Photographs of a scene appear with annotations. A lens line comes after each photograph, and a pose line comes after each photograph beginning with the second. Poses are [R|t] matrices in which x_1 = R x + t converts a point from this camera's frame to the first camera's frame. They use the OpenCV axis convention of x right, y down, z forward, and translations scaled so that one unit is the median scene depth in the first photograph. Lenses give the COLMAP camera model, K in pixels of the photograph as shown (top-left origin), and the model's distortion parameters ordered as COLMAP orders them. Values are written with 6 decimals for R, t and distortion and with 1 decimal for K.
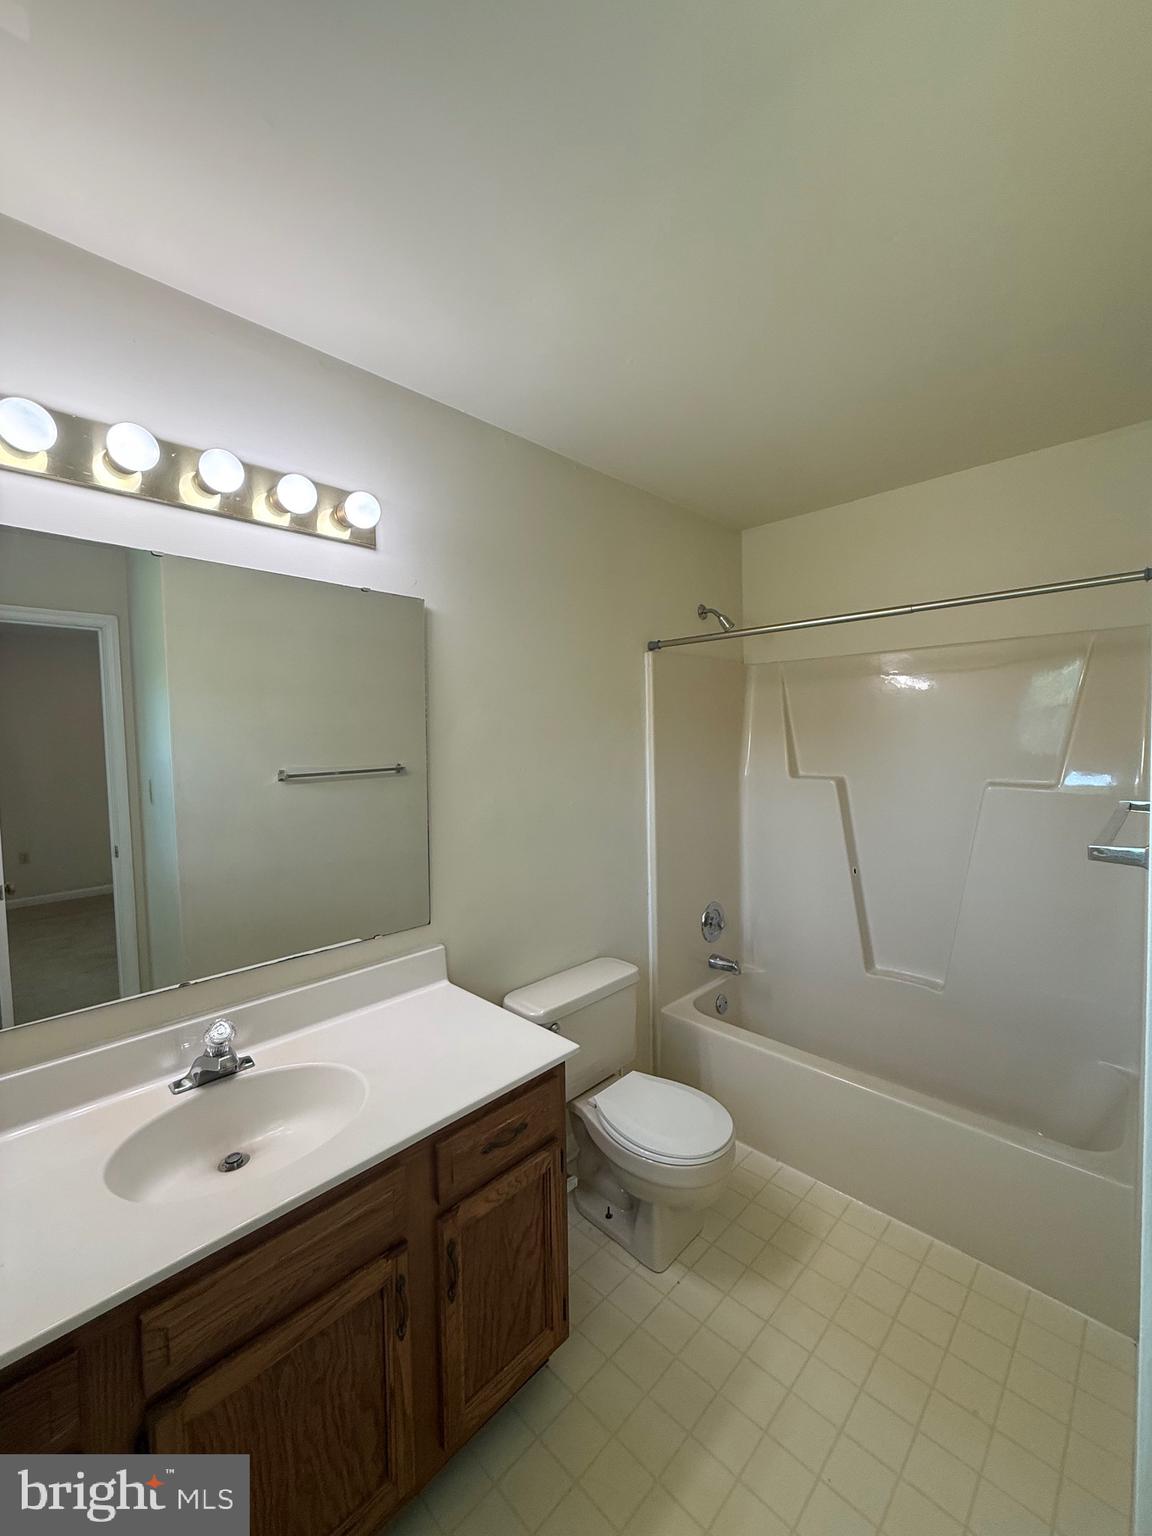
lens RADIAL K [[615.3, 0, 571.2], [0, 615.3, 767.0], [0, 0, 1]] dist [-0.000449, 0.000191]
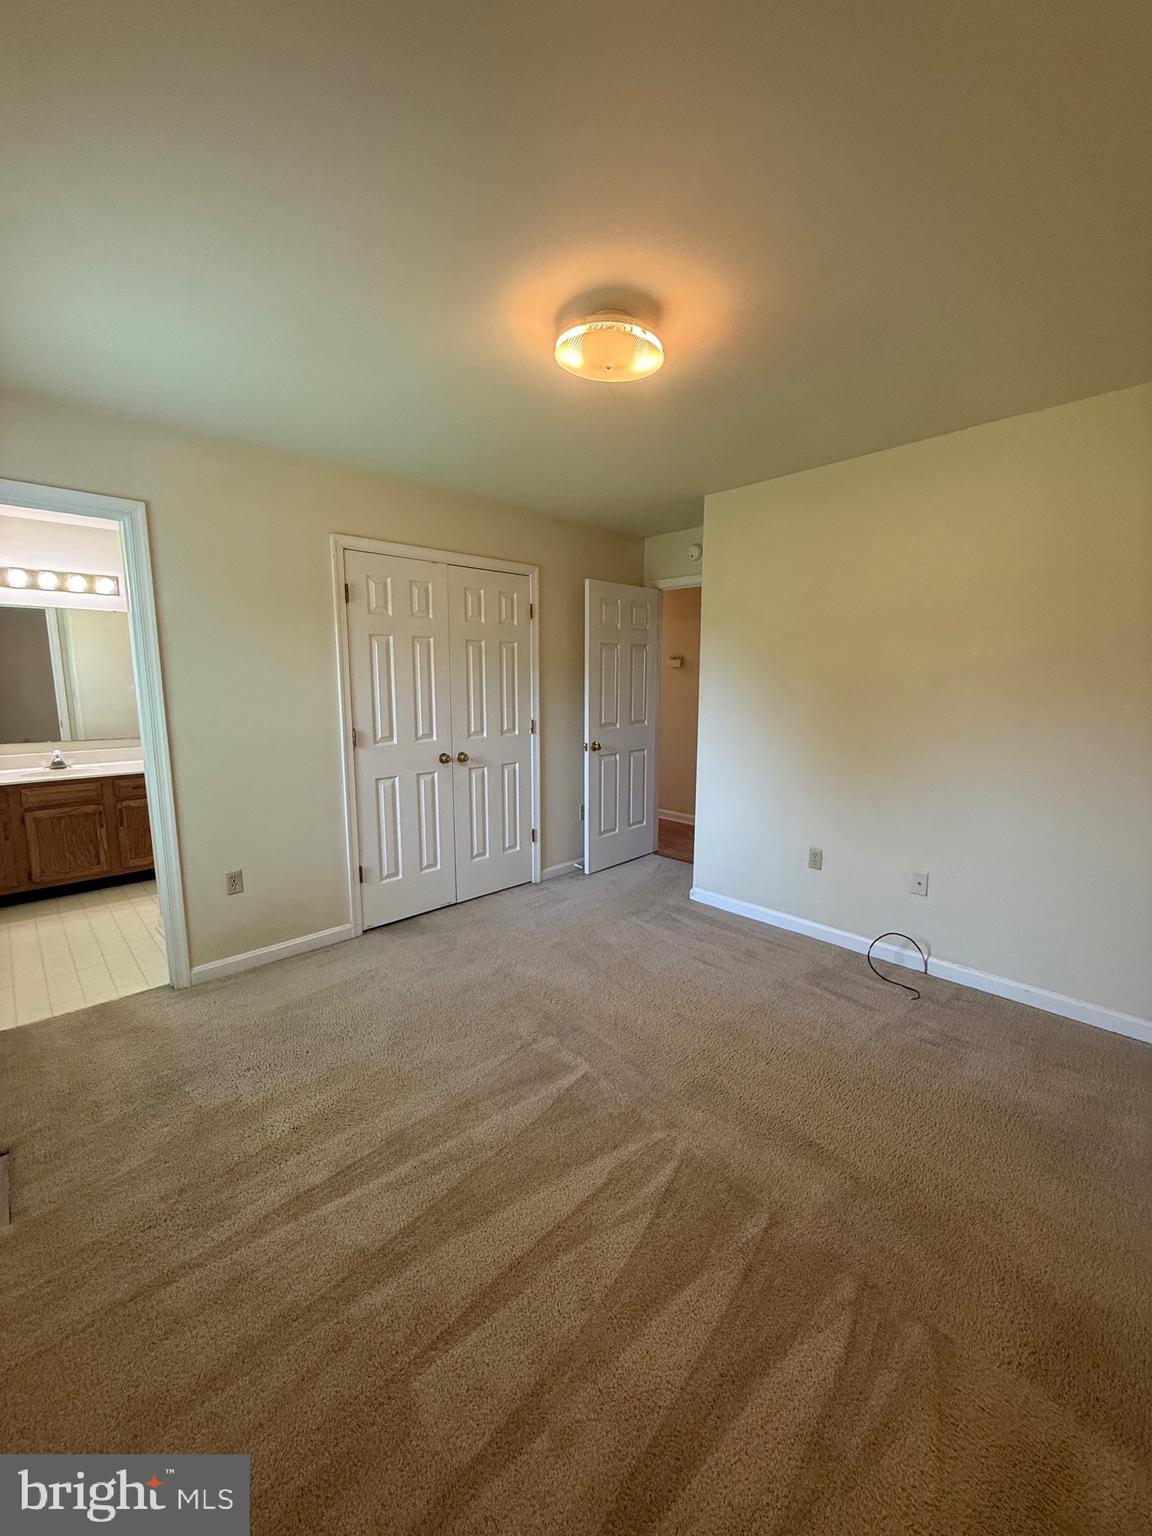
lens RADIAL K [[615.3, 0, 571.2], [0, 615.3, 767.0], [0, 0, 1]] dist [-0.000449, 0.000191]
pose [[0.999243, 0.027075, -0.027925, 2.582528], [-0.024429, 0.995543, 0.091093, 0.159974], [0.030267, -0.090342, 0.995451, -2.504787]]
